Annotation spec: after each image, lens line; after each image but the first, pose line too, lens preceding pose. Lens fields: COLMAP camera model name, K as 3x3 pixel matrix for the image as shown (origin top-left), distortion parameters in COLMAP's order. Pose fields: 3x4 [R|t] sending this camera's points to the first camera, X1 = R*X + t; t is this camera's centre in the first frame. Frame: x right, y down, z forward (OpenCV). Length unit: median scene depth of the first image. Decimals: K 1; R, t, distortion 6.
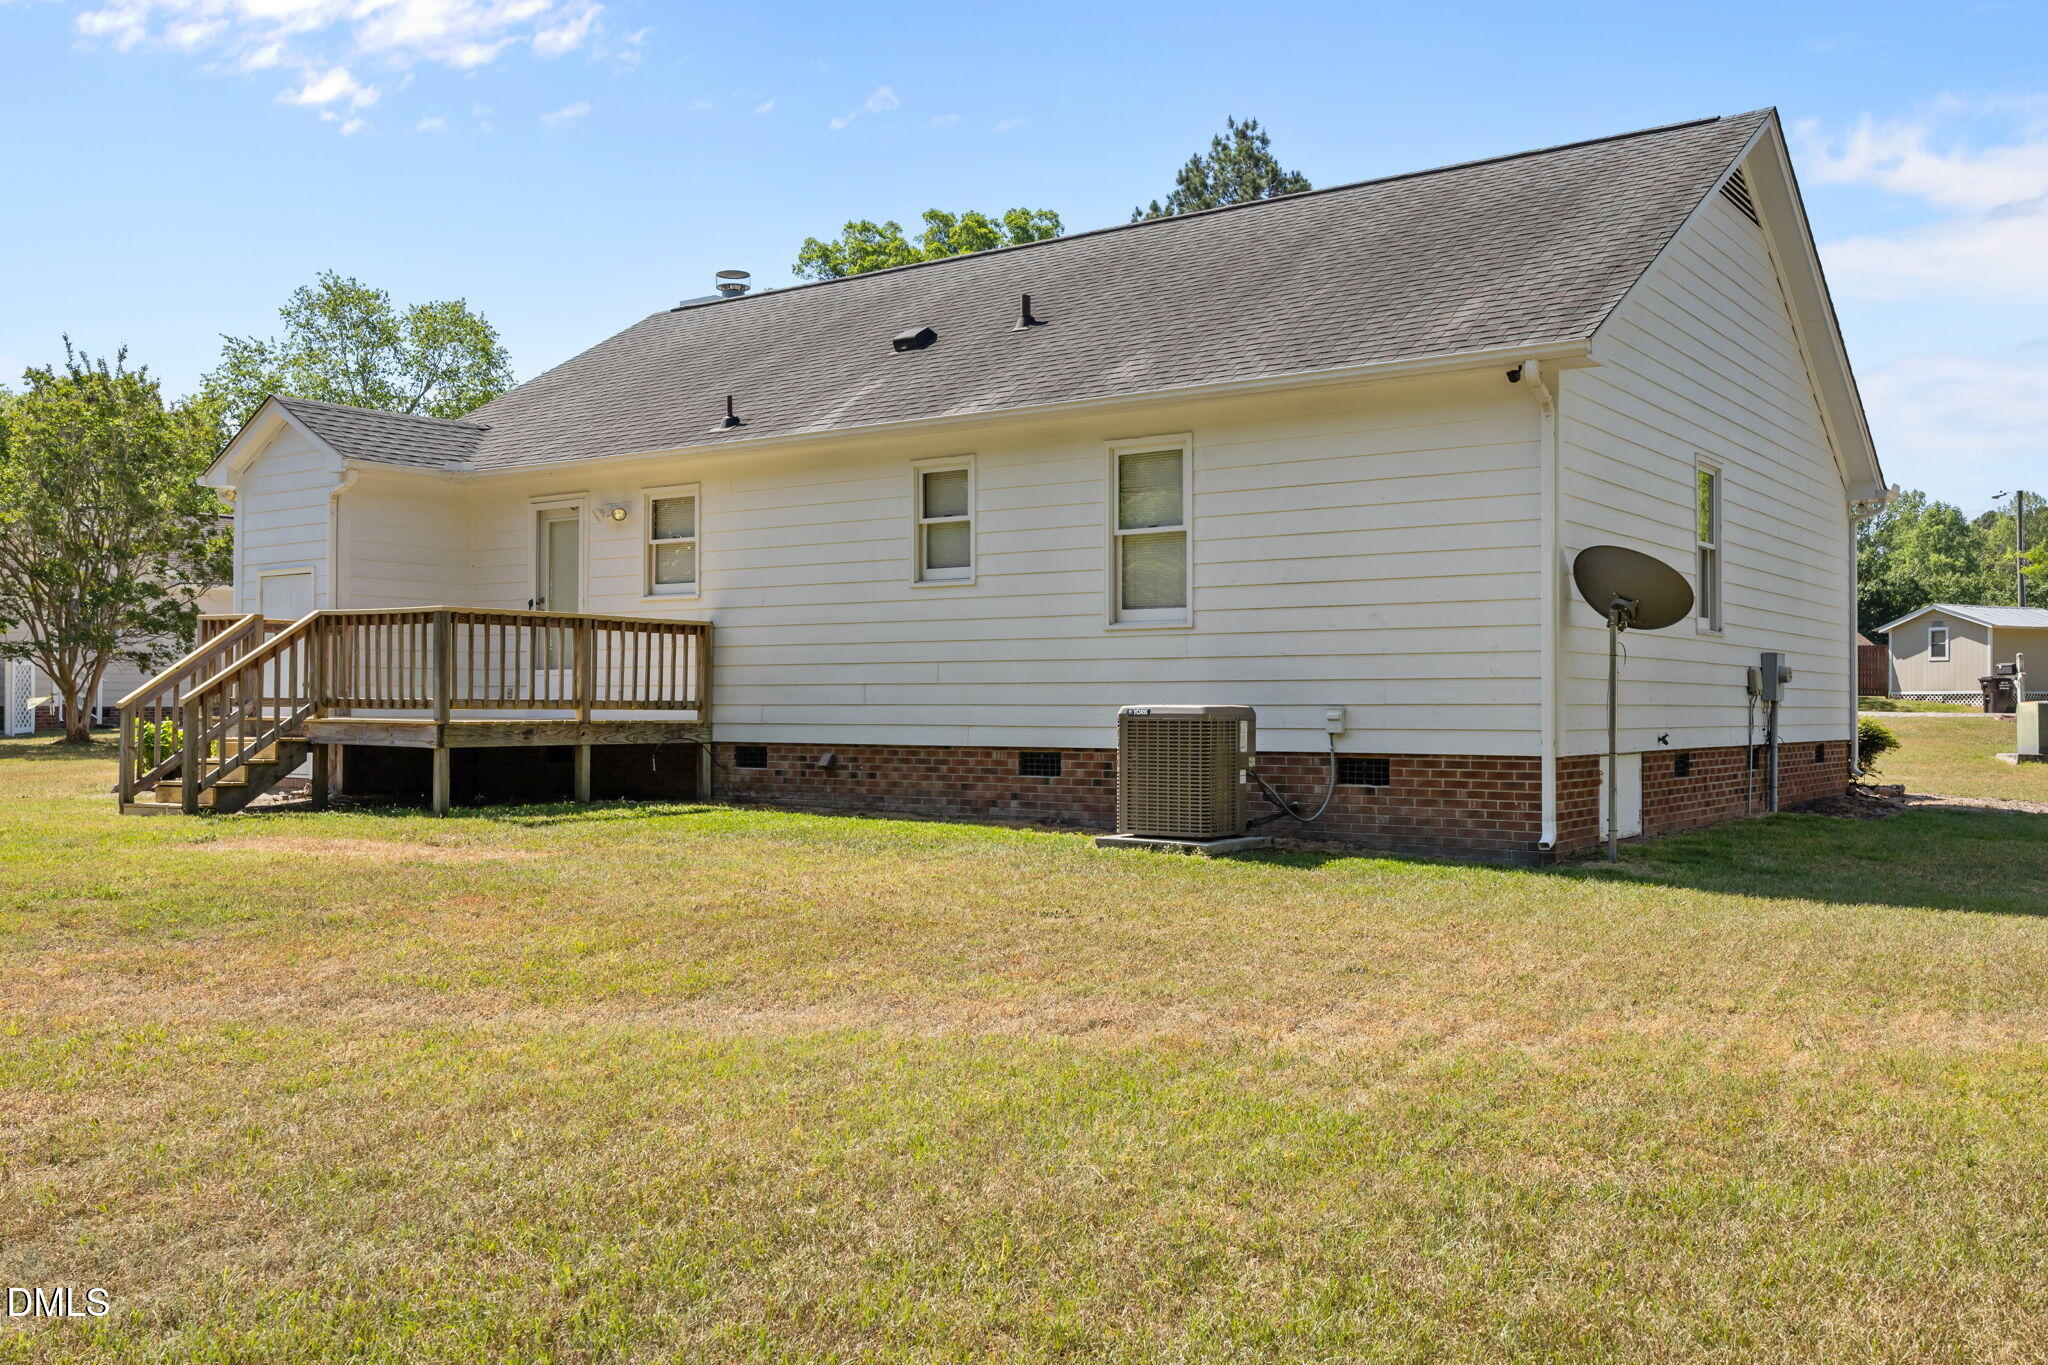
lens RADIAL K [[1739.8, 0, 1022.0], [0, 1739.8, 688.2], [0, 0, 1]] dist [-0.021113, 0.022279]
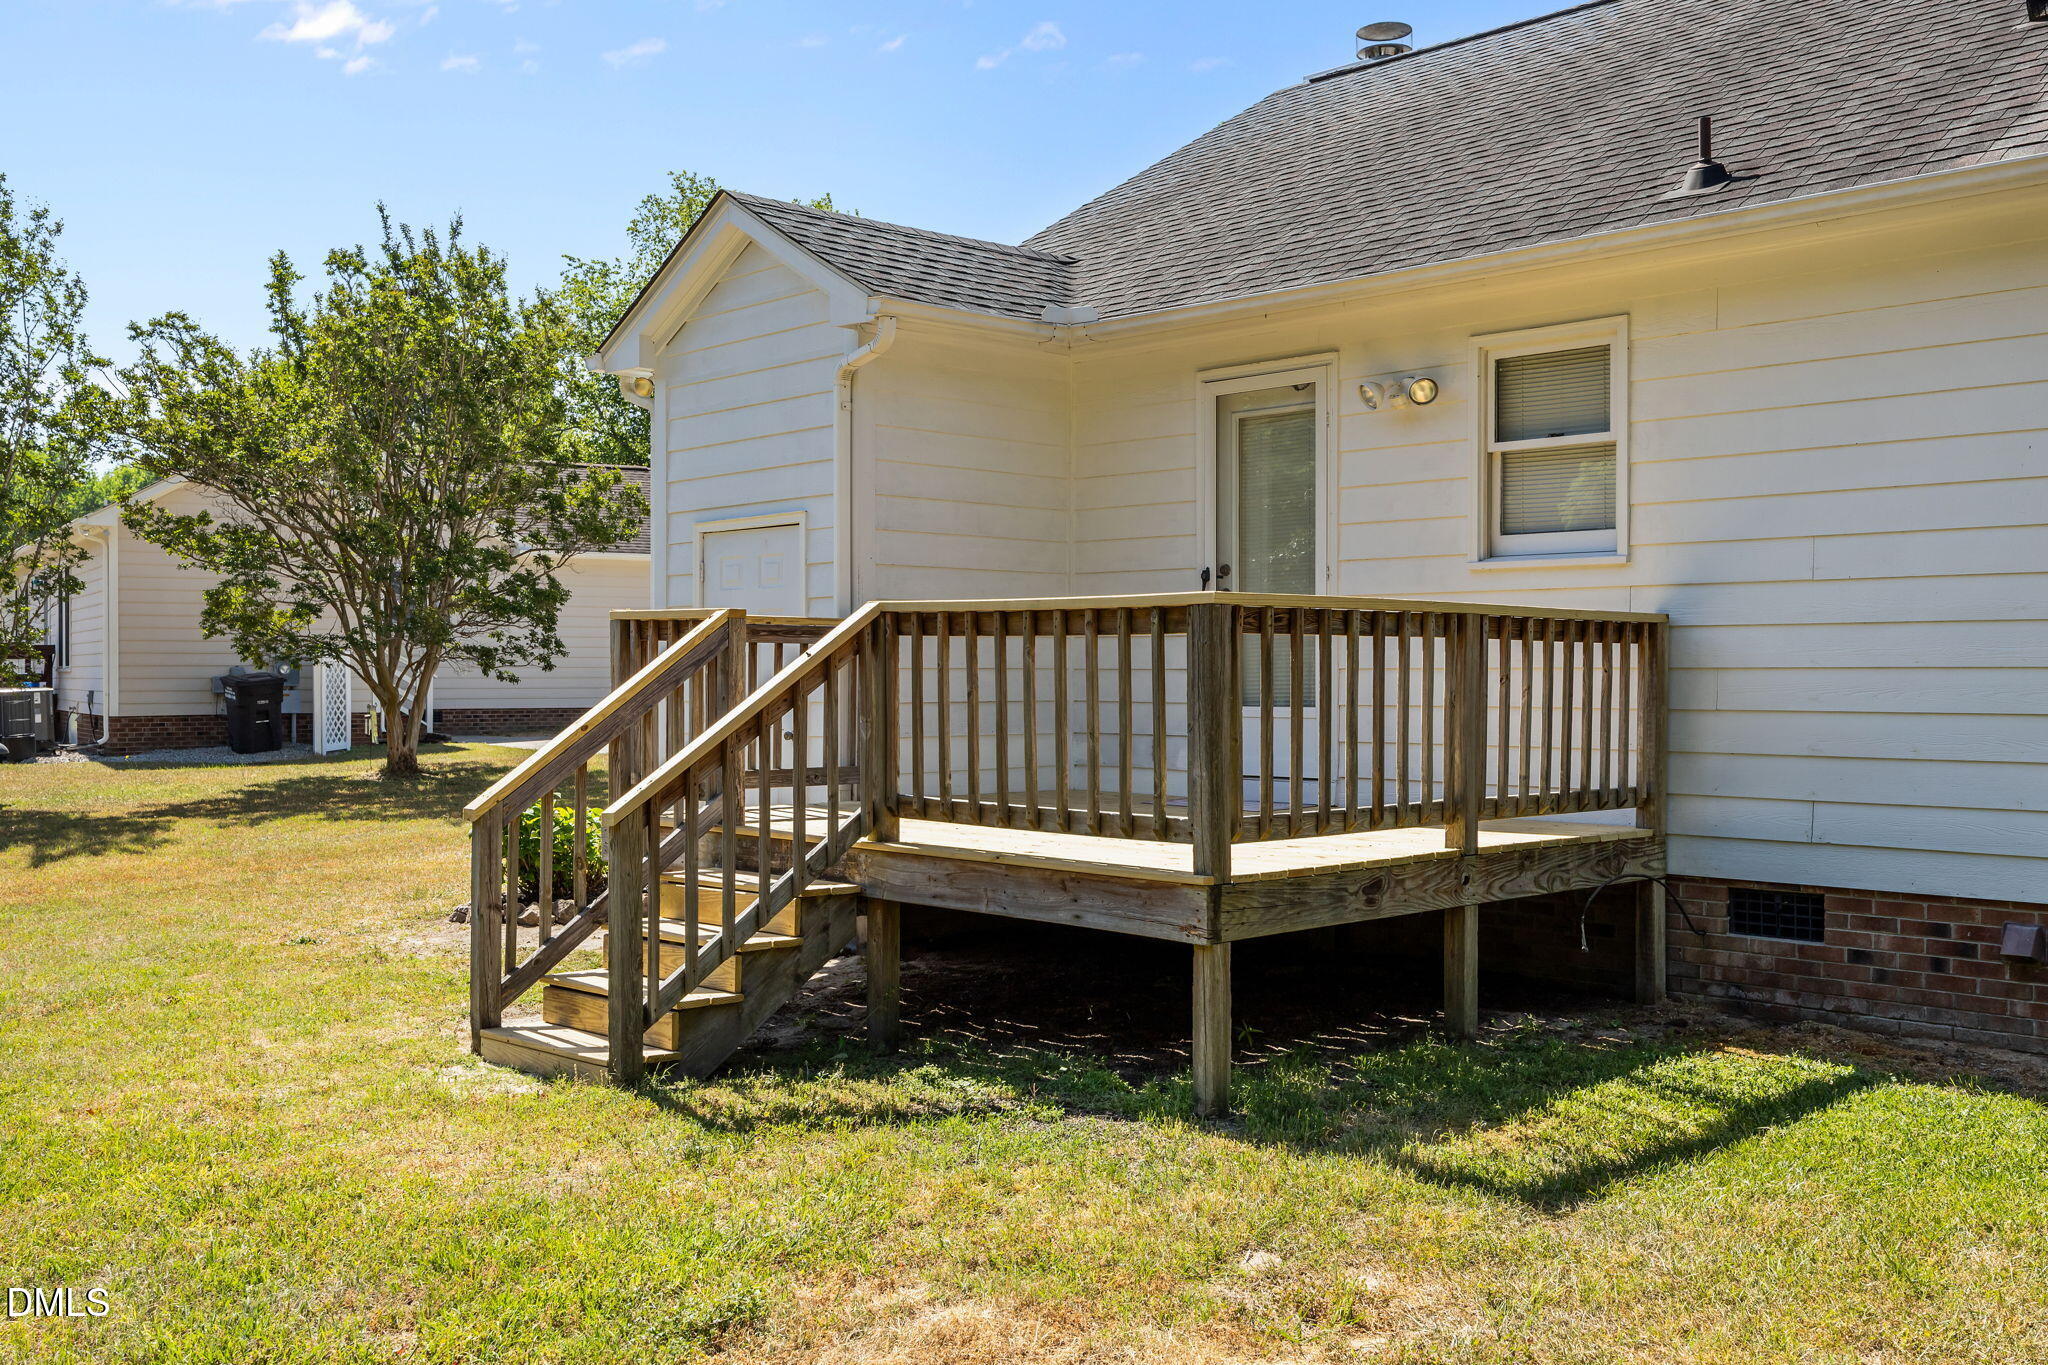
lens RADIAL K [[1934.0, 0, 1031.5], [0, 1934.0, 682.1], [0, 0, 1]] dist [0.005617, 0.000000]
pose [[0.982387, -0.001470, -0.186852, -0.250927], [0.003853, 0.999916, 0.012390, -0.027484], [0.186818, -0.012892, 0.982310, 0.472451]]
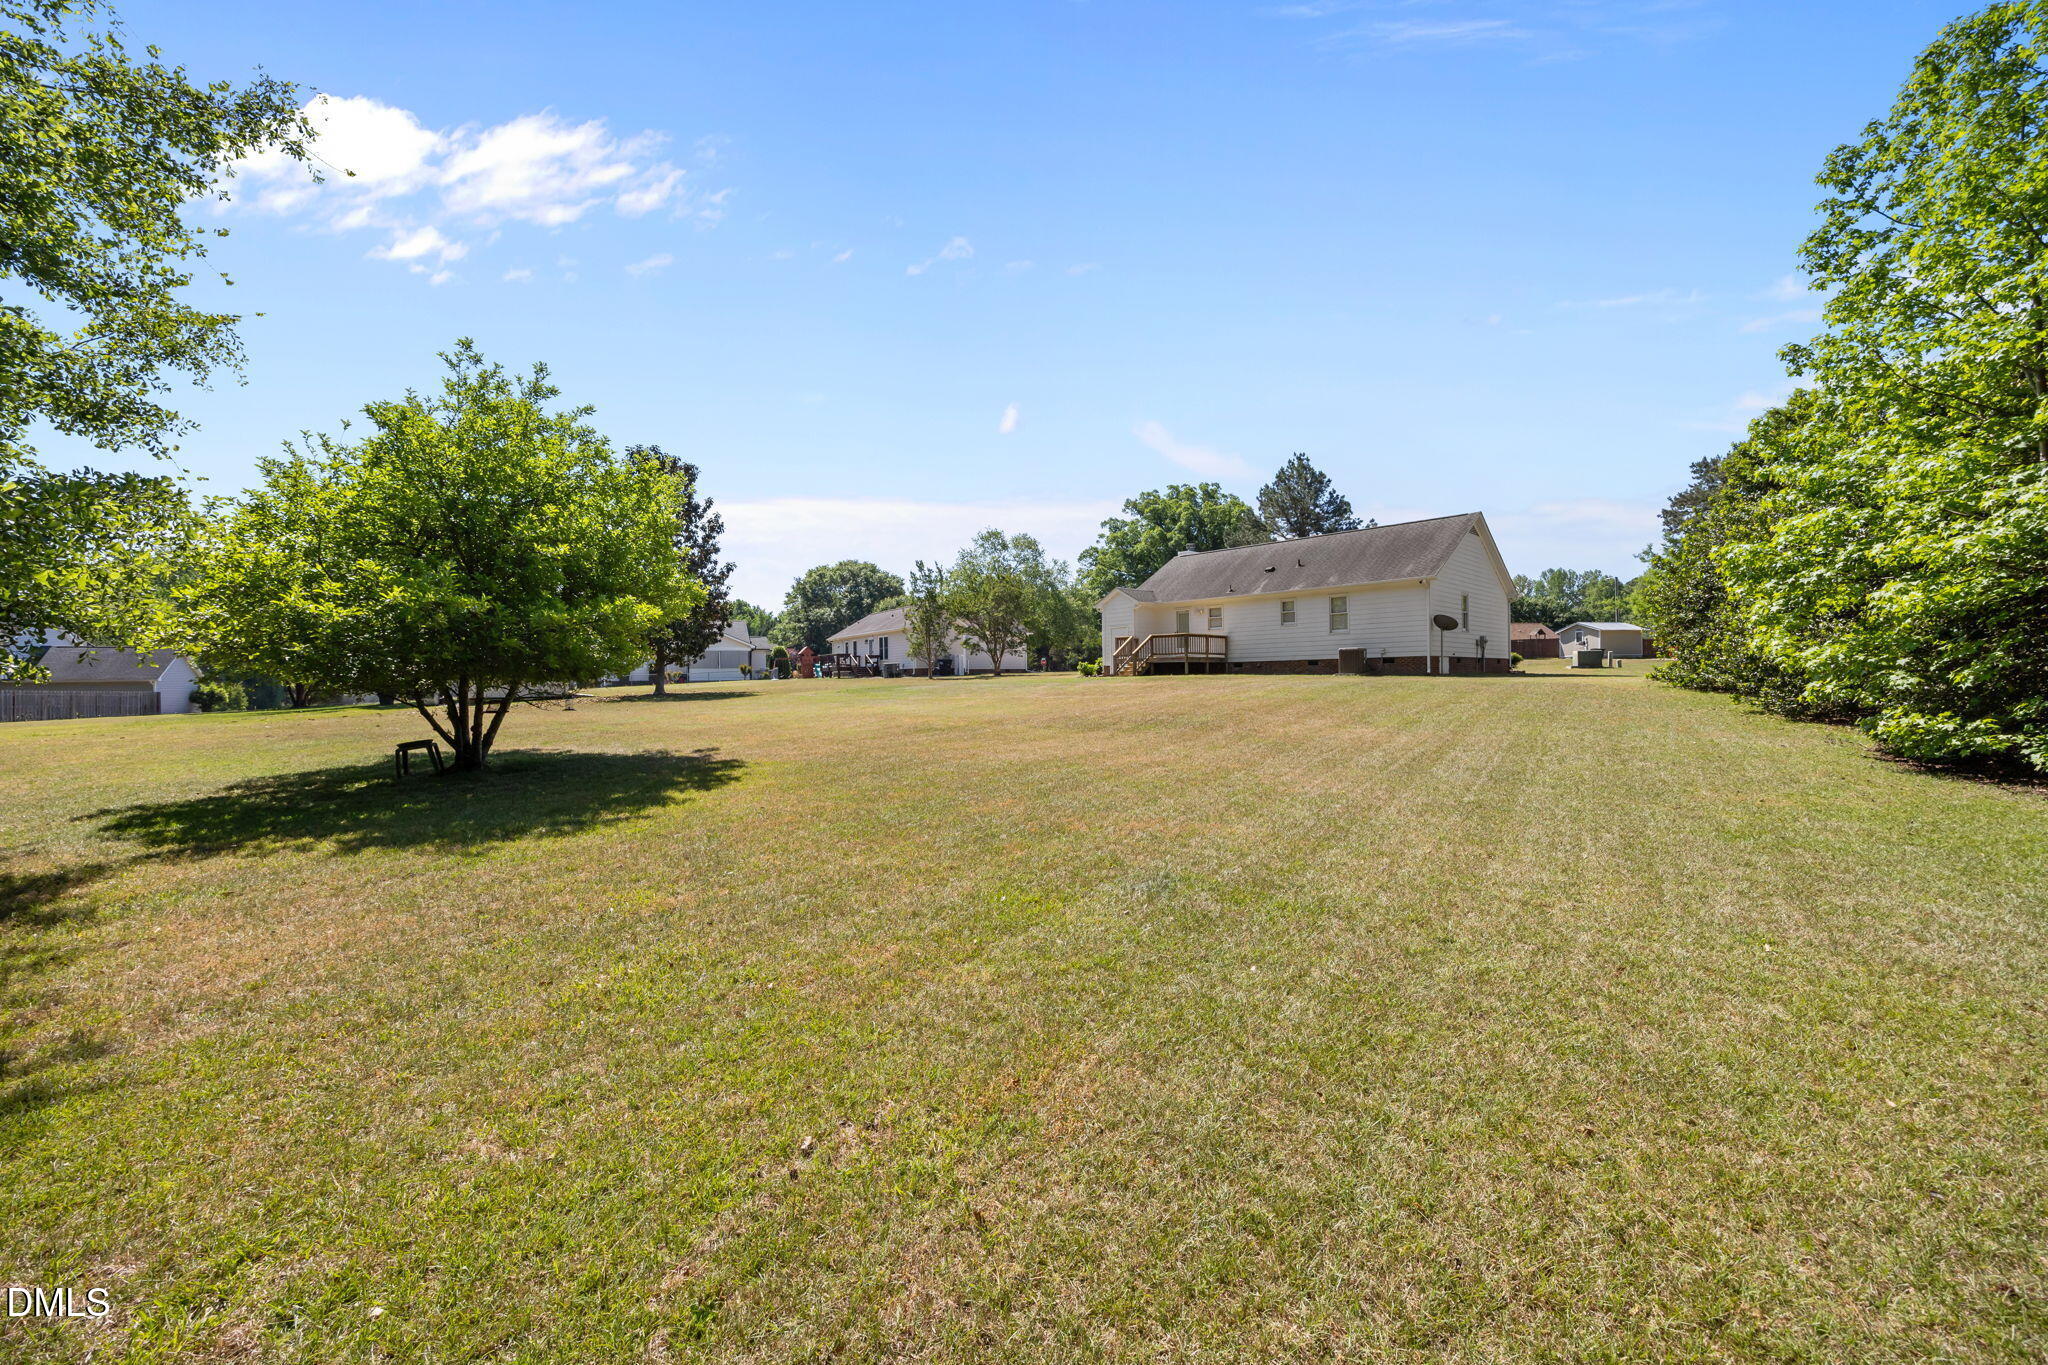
lens RADIAL K [[778.8, 0, 1011.4], [0, 778.8, 681.9], [0, 0, 1]] dist [-0.006950, 0.000516]
pose [[0.982653, -0.012365, -0.185043, -0.361939], [0.014897, 0.999813, 0.012296, 0.051243], [0.184857, -0.014839, 0.982653, -1.112141]]
